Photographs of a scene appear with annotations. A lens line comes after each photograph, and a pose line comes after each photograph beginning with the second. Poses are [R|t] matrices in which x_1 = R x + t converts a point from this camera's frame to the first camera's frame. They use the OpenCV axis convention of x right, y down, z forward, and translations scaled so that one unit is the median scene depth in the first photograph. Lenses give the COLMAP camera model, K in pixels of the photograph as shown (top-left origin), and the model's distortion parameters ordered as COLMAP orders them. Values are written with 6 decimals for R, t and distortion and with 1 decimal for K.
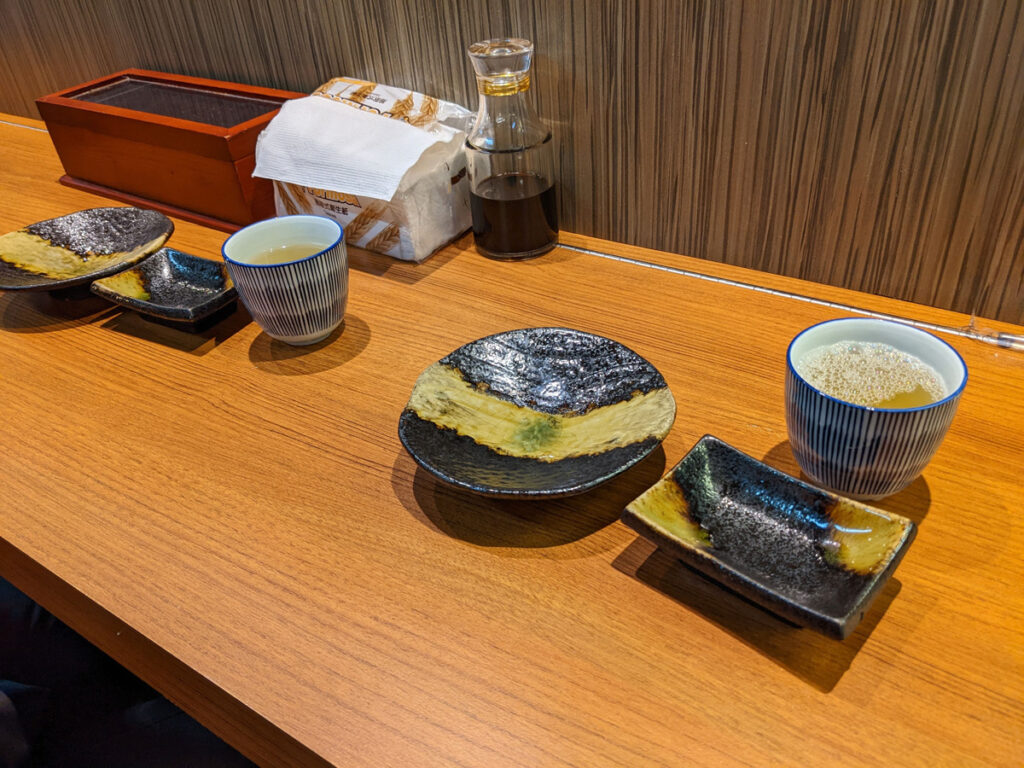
lens RADIAL K [[841.9, 0, 506.4], [0, 841.9, 387.0], [0, 0, 1]] dist [0.037812, -0.109895]
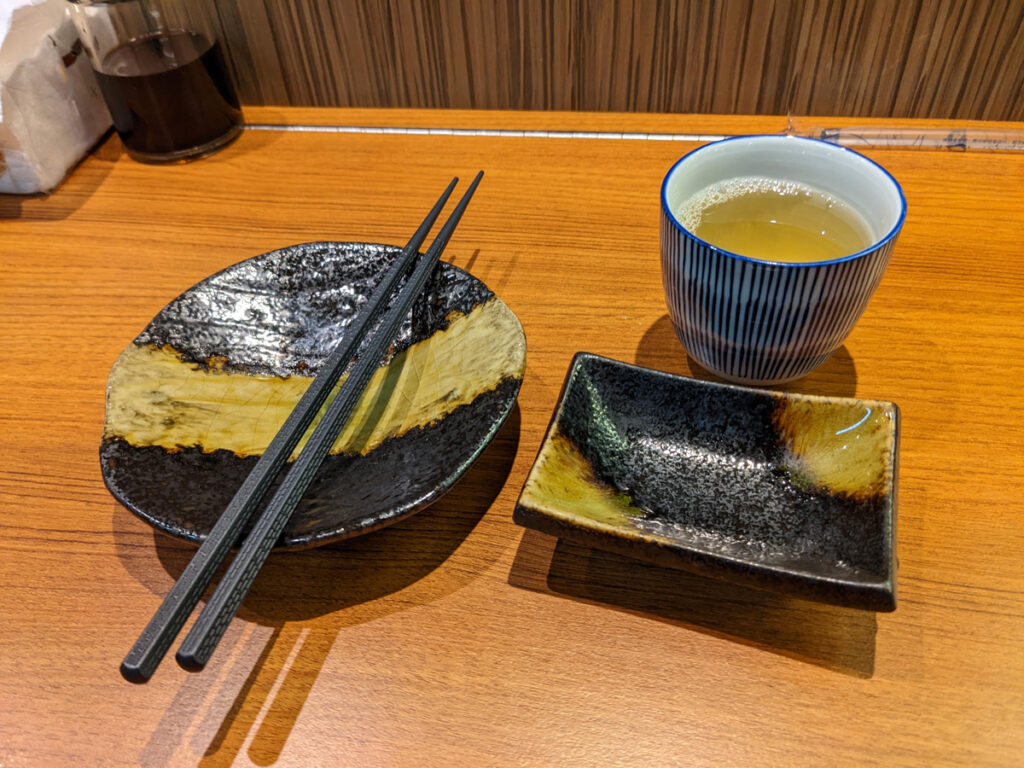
lens RADIAL K [[841.9, 0, 501.9], [0, 841.9, 405.5], [0, 0, 1]] dist [0.037812, -0.109895]
pose [[0.910706, -0.284958, 0.299021, -0.031914], [0.234255, 0.952559, 0.194308, -0.043220], [-0.340205, -0.106911, 0.934254, 0.317620]]
